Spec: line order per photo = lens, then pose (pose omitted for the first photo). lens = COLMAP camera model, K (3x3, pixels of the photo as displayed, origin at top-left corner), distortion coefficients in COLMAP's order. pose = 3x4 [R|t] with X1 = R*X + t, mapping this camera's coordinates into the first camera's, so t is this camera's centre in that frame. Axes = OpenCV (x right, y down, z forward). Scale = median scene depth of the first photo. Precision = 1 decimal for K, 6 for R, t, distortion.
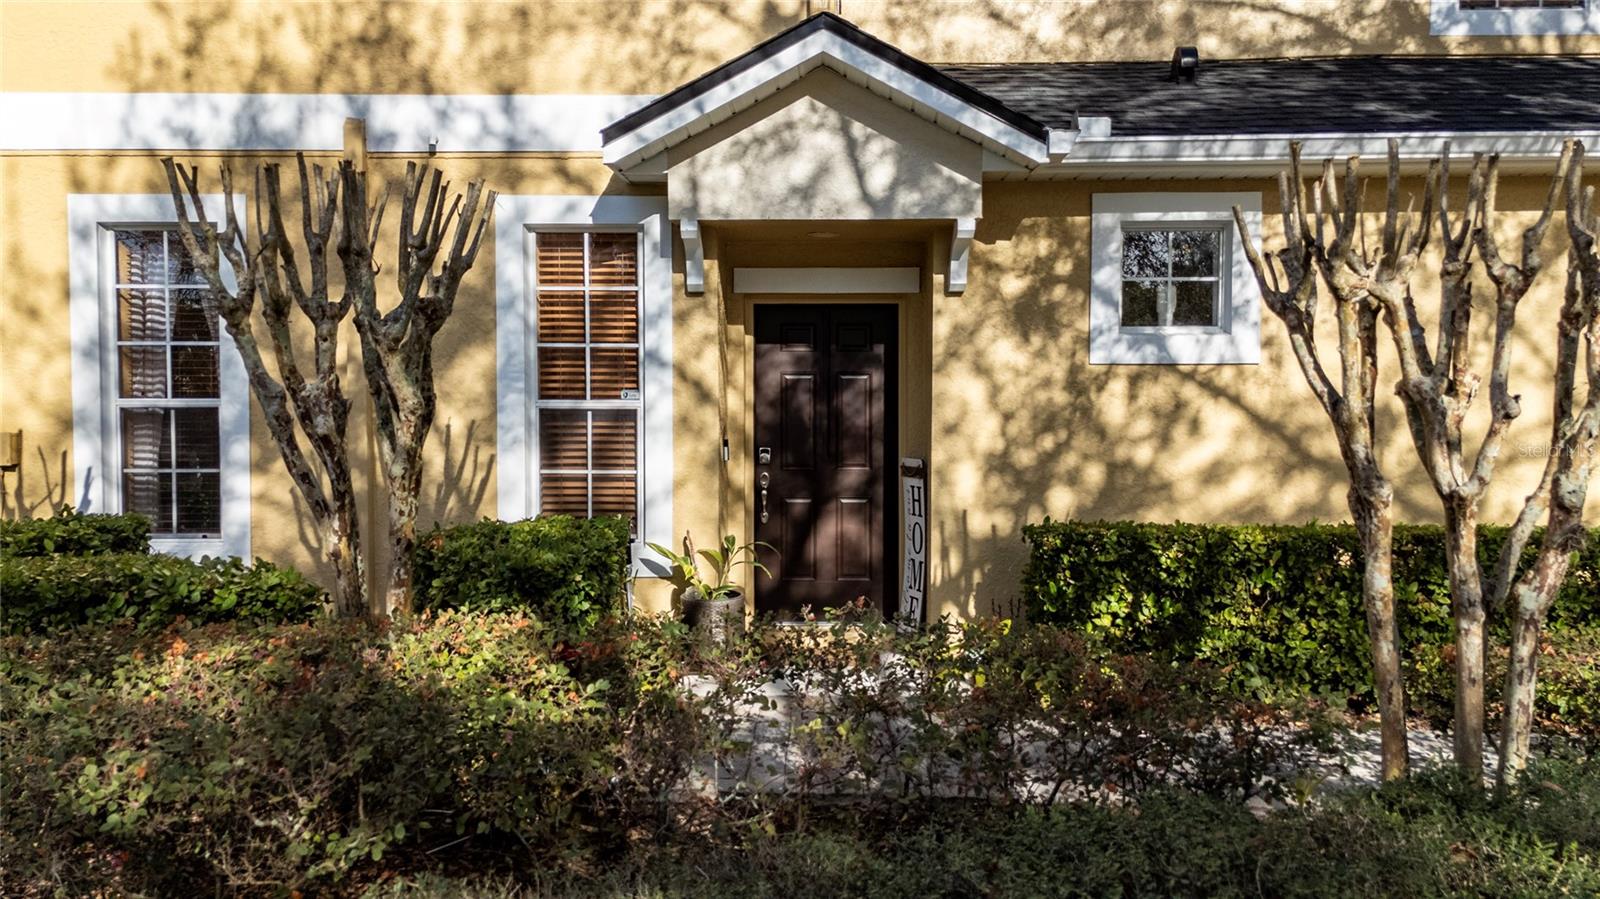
lens RADIAL K [[1104.7, 0, 800.0], [0, 1104.7, 449.5], [0, 0, 1]] dist [0.017936, -0.004271]
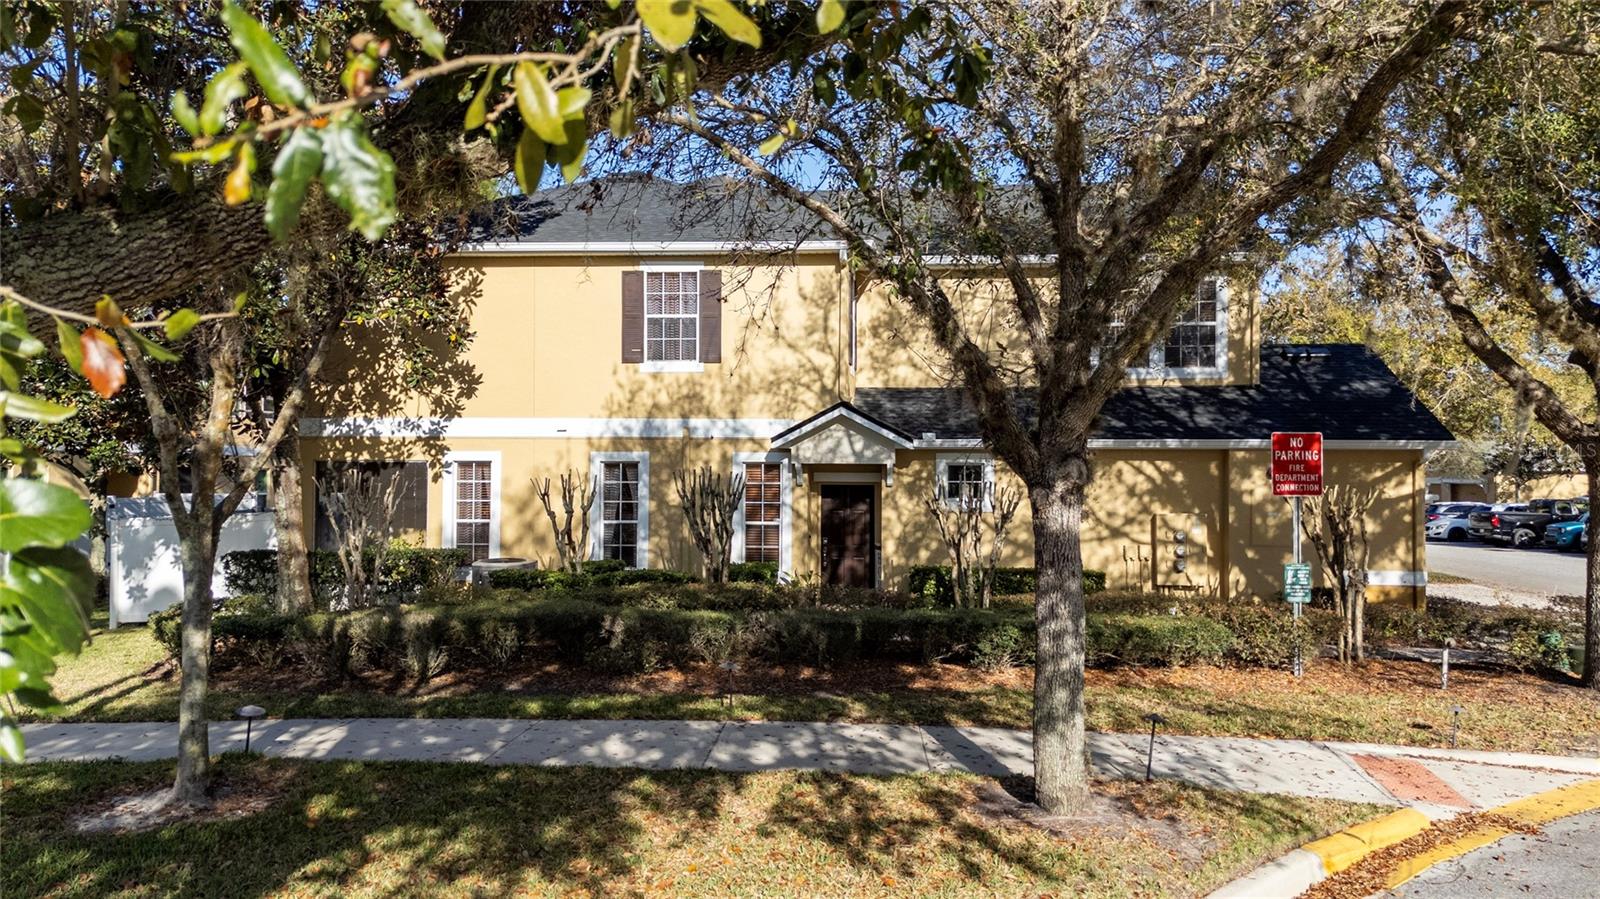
lens RADIAL K [[1104.7, 0, 800.0], [0, 1104.7, 449.5], [0, 0, 1]] dist [0.017936, -0.004271]
pose [[0.997145, -0.000540, -0.075504, 0.131139], [-0.004505, 0.997768, -0.066622, -0.033599], [0.075371, 0.066772, 0.994917, -1.928035]]
